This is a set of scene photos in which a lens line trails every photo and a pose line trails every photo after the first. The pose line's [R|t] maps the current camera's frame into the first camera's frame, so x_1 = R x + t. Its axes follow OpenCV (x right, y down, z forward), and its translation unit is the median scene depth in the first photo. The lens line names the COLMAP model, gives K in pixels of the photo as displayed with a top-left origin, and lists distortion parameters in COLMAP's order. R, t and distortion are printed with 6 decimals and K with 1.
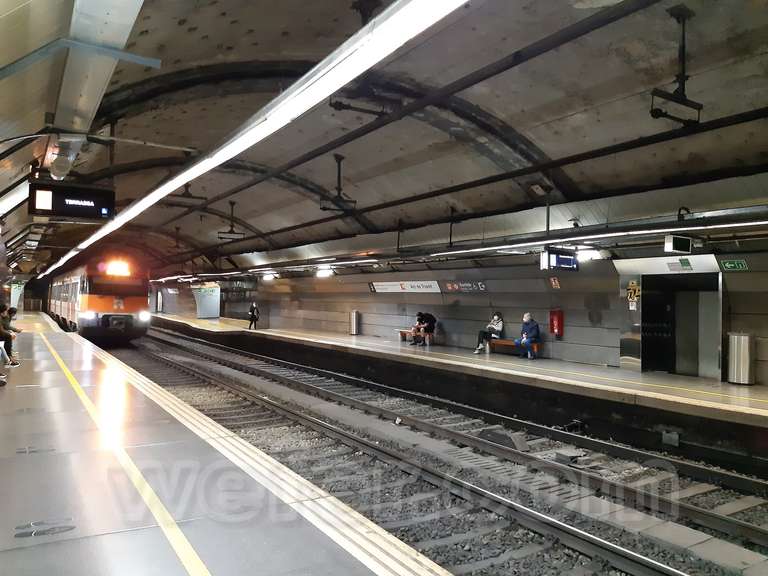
lens RADIAL K [[574.4, 0, 384.0], [0, 574.4, 288.0], [0, 0, 1]] dist [-0.004054, -0.001994]
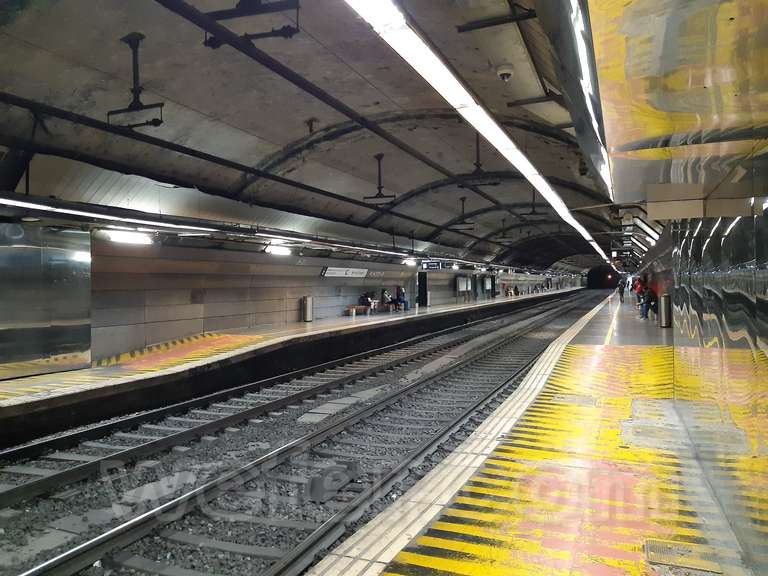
lens RADIAL K [[574.4, 0, 384.0], [0, 574.4, 288.0], [0, 0, 1]] dist [-0.004054, -0.001994]
pose [[-0.568127, -0.030519, 0.822375, -0.922287], [-0.032951, 0.999354, 0.014322, 0.010129], [-0.822281, -0.018961, -0.568766, 1.508166]]
